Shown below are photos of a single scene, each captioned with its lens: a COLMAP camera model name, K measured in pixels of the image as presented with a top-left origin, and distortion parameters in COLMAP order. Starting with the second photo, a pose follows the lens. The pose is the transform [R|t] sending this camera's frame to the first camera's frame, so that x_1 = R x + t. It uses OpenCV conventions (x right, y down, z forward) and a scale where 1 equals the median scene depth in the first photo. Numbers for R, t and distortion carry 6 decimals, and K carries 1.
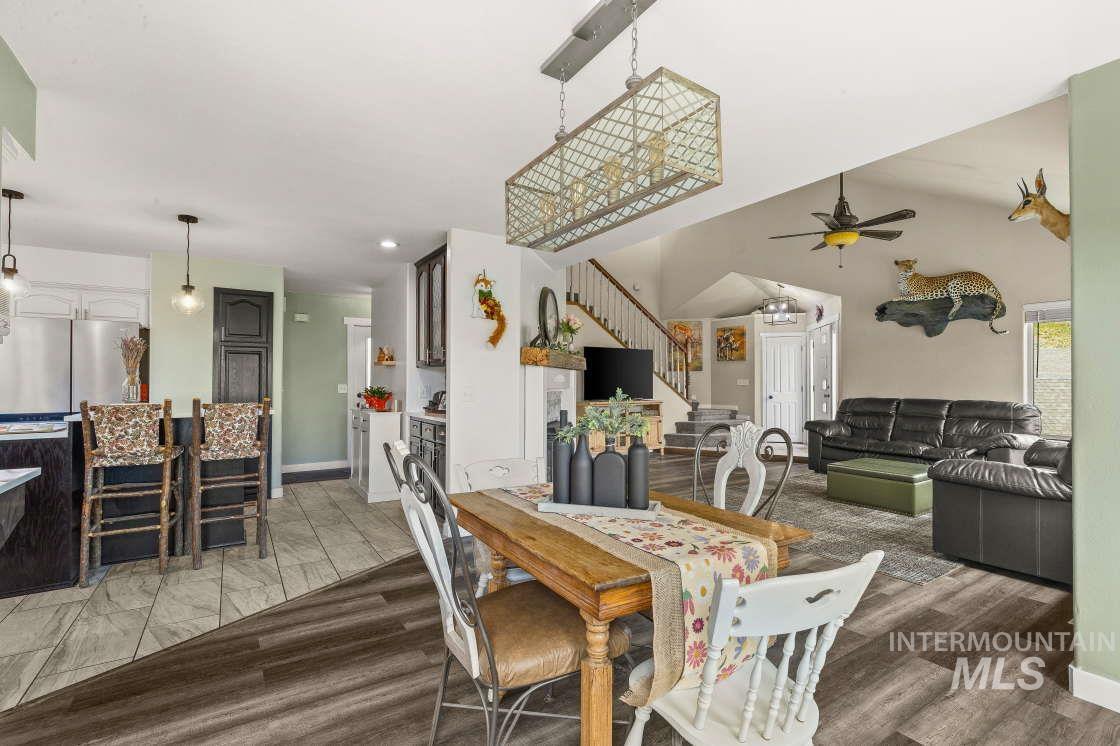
lens RADIAL K [[510.5, 0, 564.2], [0, 510.5, 373.1], [0, 0, 1]] dist [0.000452, -0.000016]
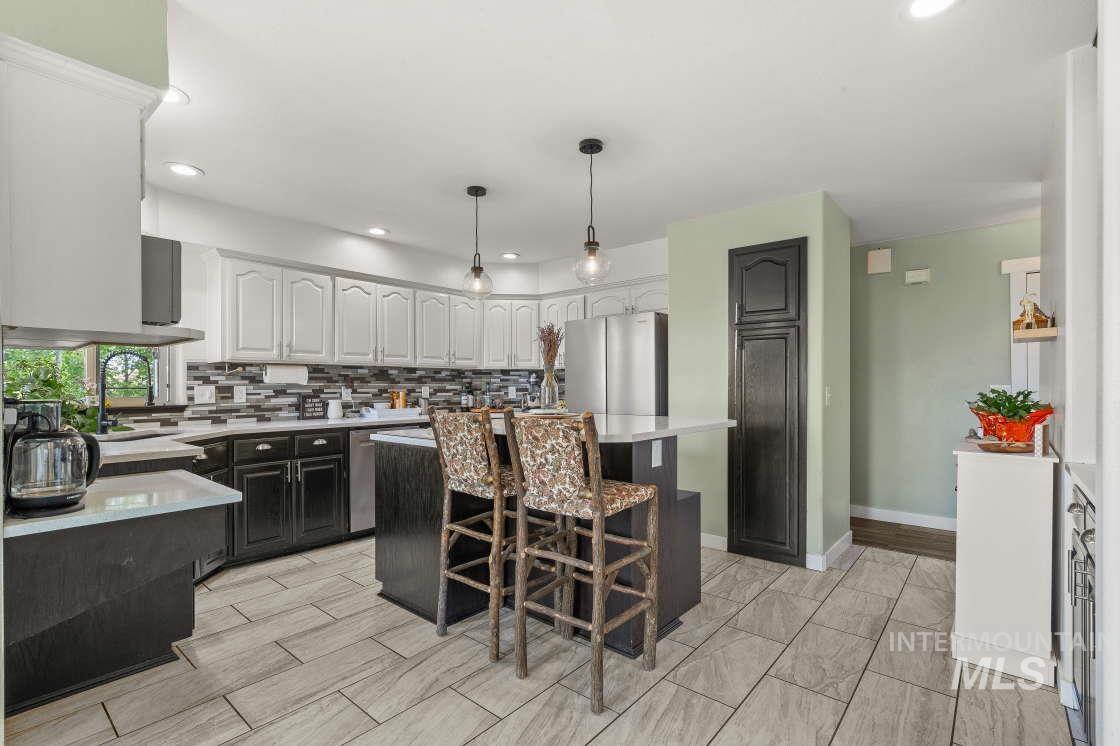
lens RADIAL K [[510.5, 0, 556.5], [0, 510.5, 385.7], [0, 0, 1]] dist [0.000452, -0.000016]
pose [[0.278917, -0.000593, -0.960315, -0.049209], [0.022210, 0.999736, 0.005834, 0.010139], [0.960058, -0.022956, 0.278857, 0.439500]]
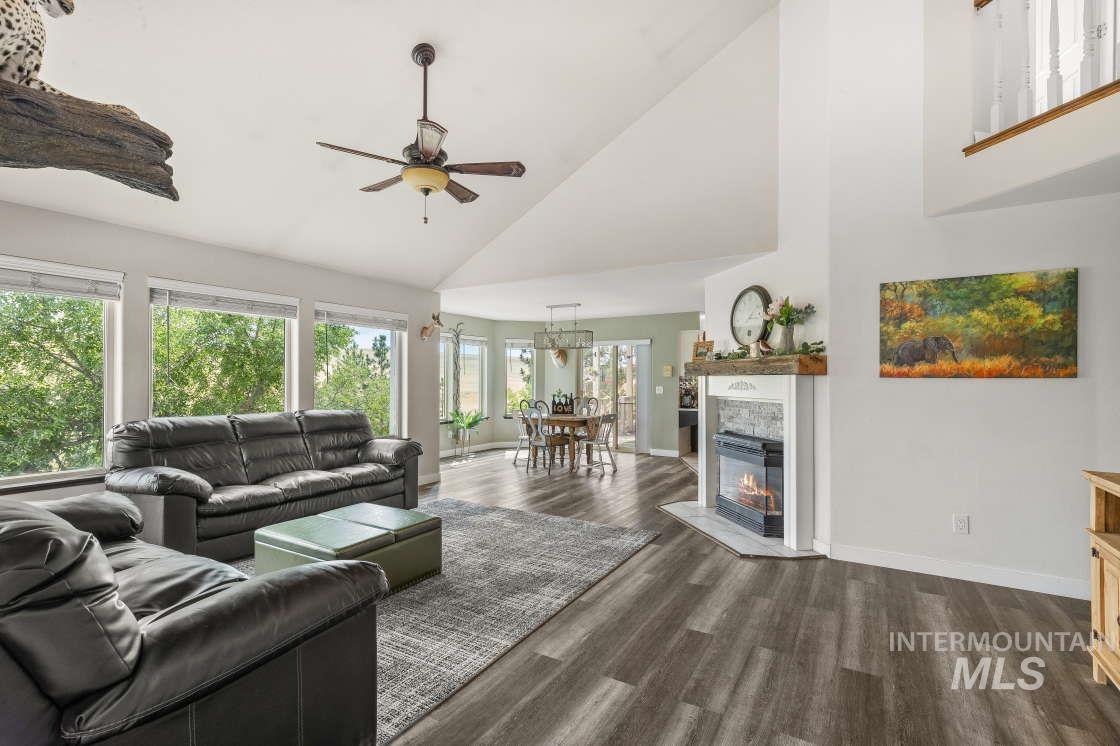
lens RADIAL K [[510.5, 0, 560.6], [0, 510.5, 377.2], [0, 0, 1]] dist [0.000452, -0.000016]
pose [[-0.901567, -0.007488, -0.432574, 0.530665], [0.001935, 0.999770, -0.021341, 0.010739], [0.432635, -0.020077, -0.901346, 1.330420]]
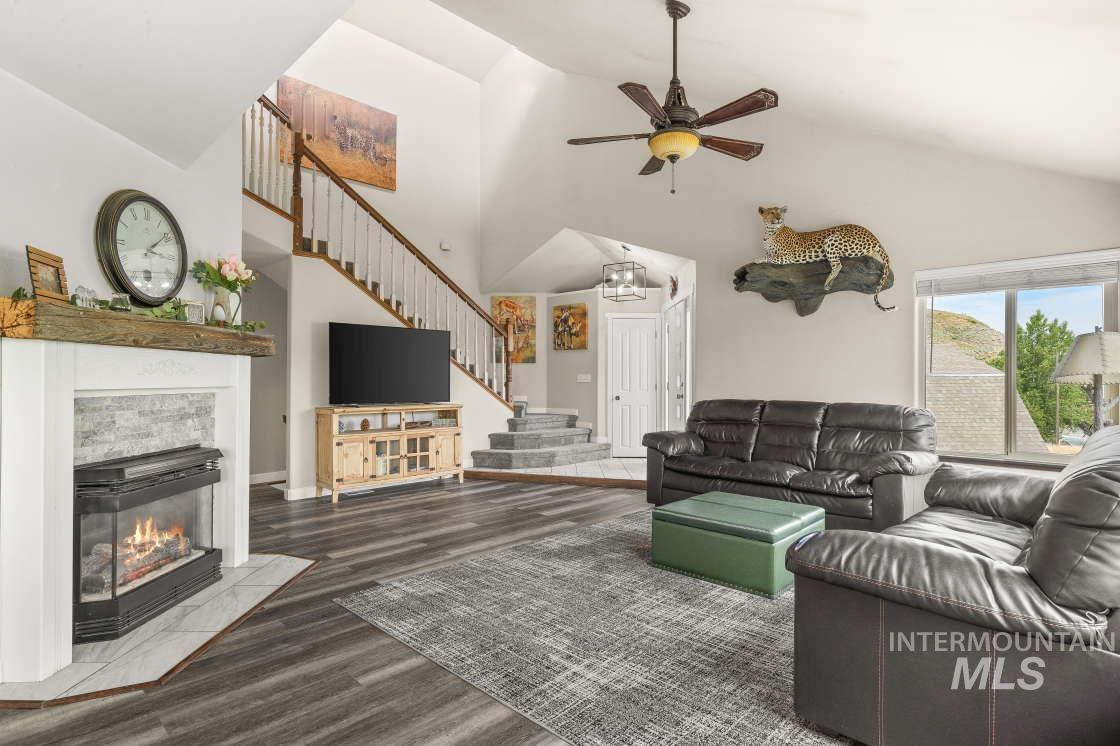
lens RADIAL K [[574.0, 0, 561.8], [0, 574.0, 372.4], [0, 0, 1]] dist [-0.003382, -0.000969]
pose [[0.976532, 0.003946, 0.215335, 0.205313], [-0.005264, 0.999971, 0.005548, 0.006898], [-0.215307, -0.006551, 0.976524, 0.273603]]
